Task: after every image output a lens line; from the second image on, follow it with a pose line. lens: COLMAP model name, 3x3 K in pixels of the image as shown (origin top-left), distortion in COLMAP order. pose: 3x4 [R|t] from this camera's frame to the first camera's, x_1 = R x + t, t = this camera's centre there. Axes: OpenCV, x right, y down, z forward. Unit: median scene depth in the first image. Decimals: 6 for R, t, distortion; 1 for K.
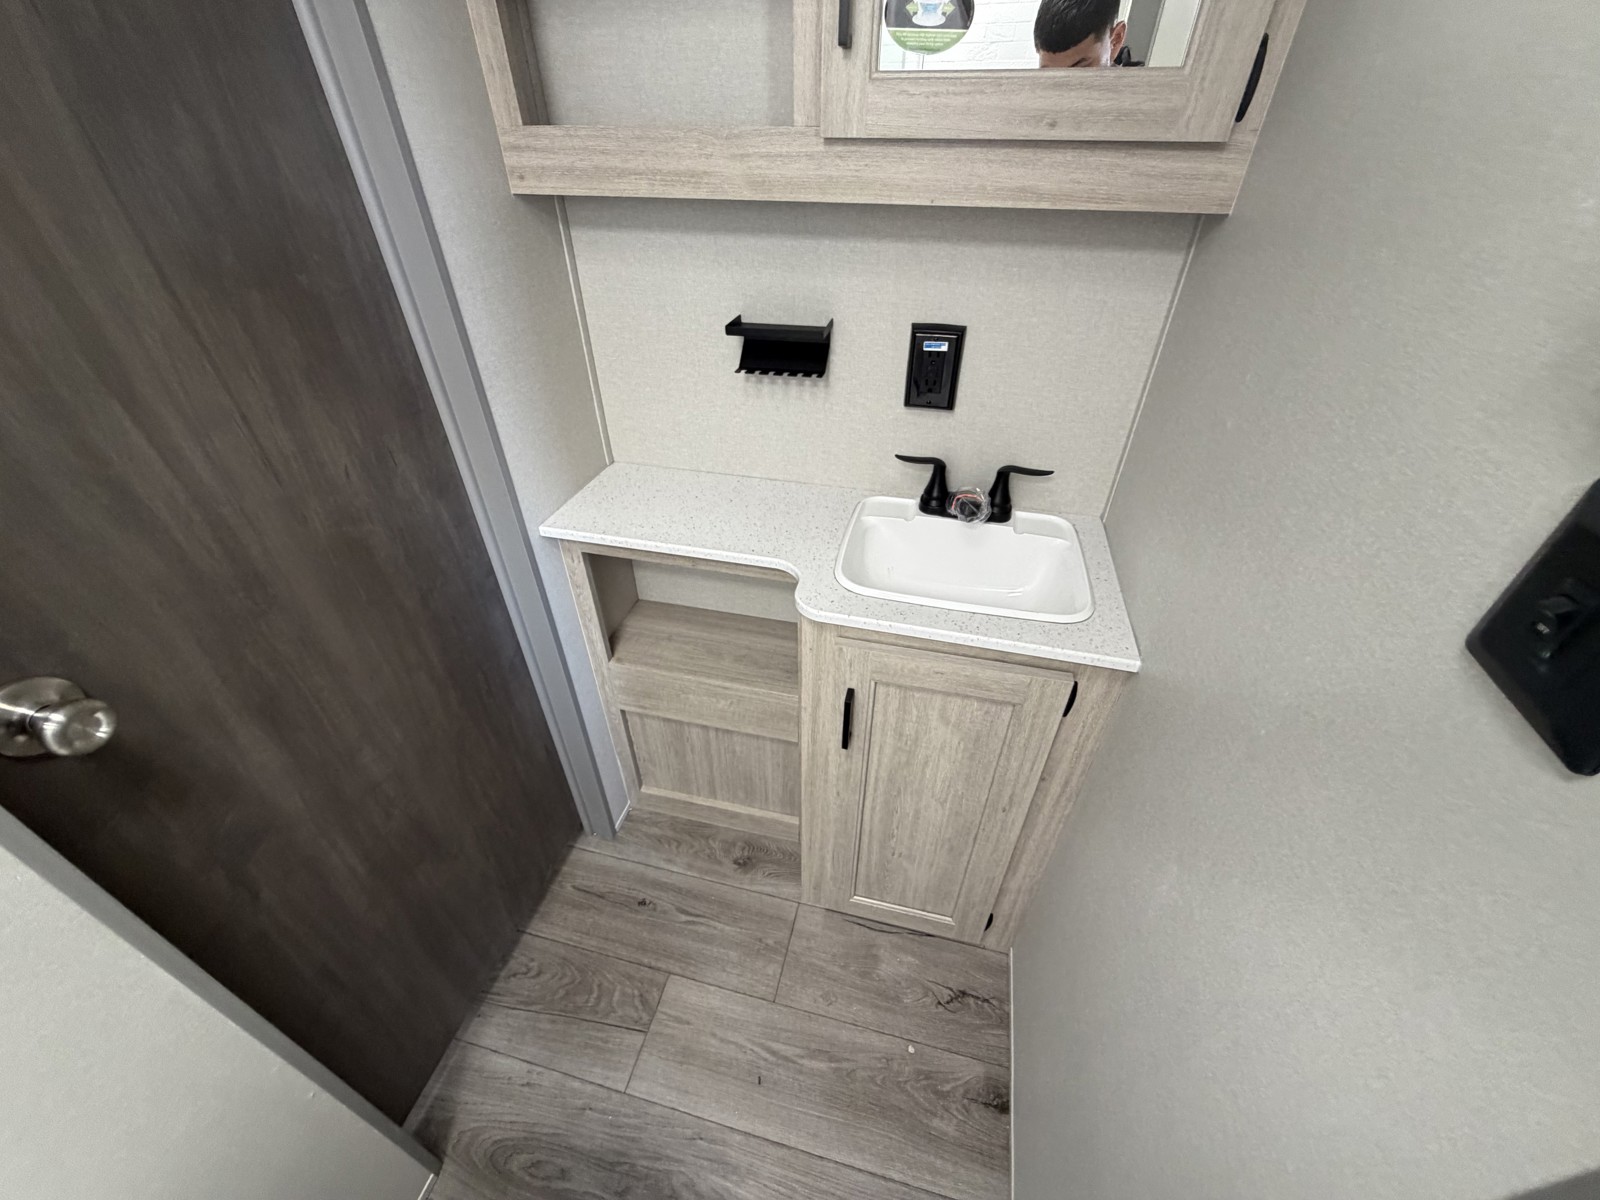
lens RADIAL K [[640.0, 0, 796.4], [0, 640.0, 597.7], [0, 0, 1]] dist [0.000976, 0.000079]
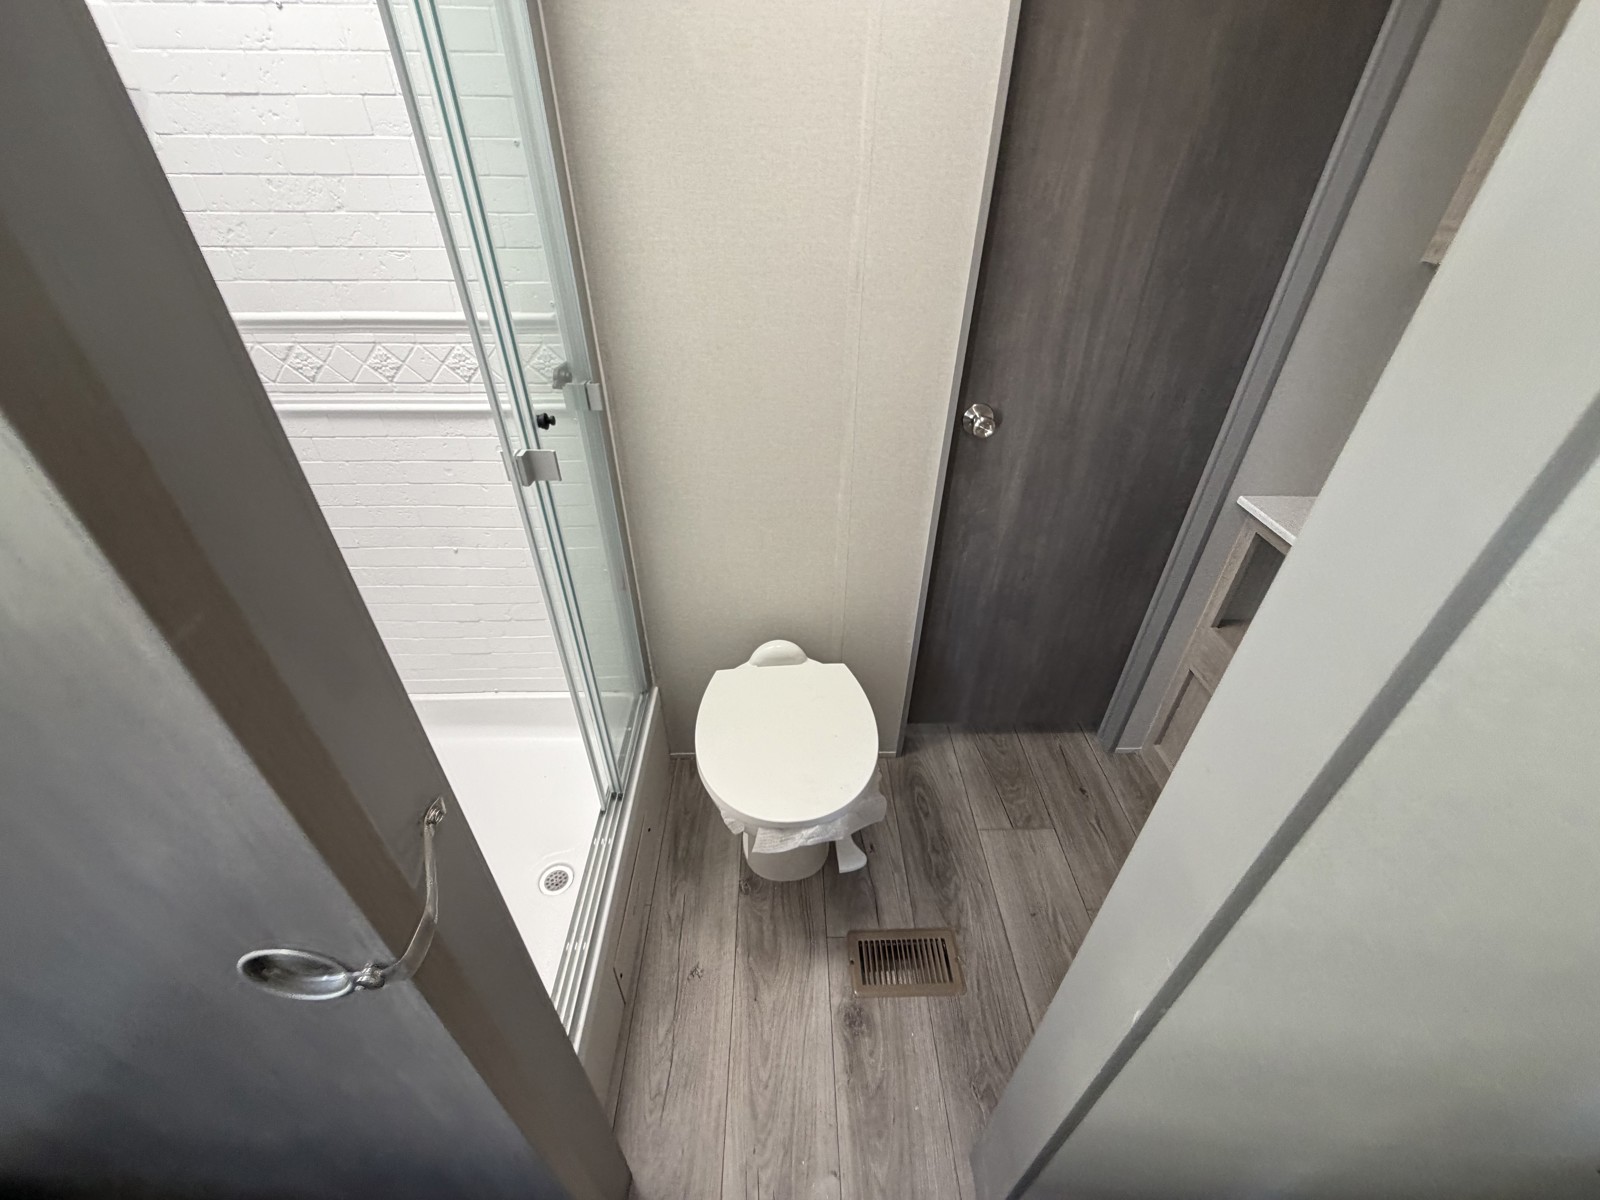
lens RADIAL K [[640.0, 0, 798.0], [0, 640.0, 597.7], [0, 0, 1]] dist [0.000976, 0.000079]
pose [[0.261513, 0.561815, -0.784841, 0.442456], [-0.589273, 0.736939, 0.331176, 0.123769], [0.764440, 0.375879, 0.523782, -0.265316]]
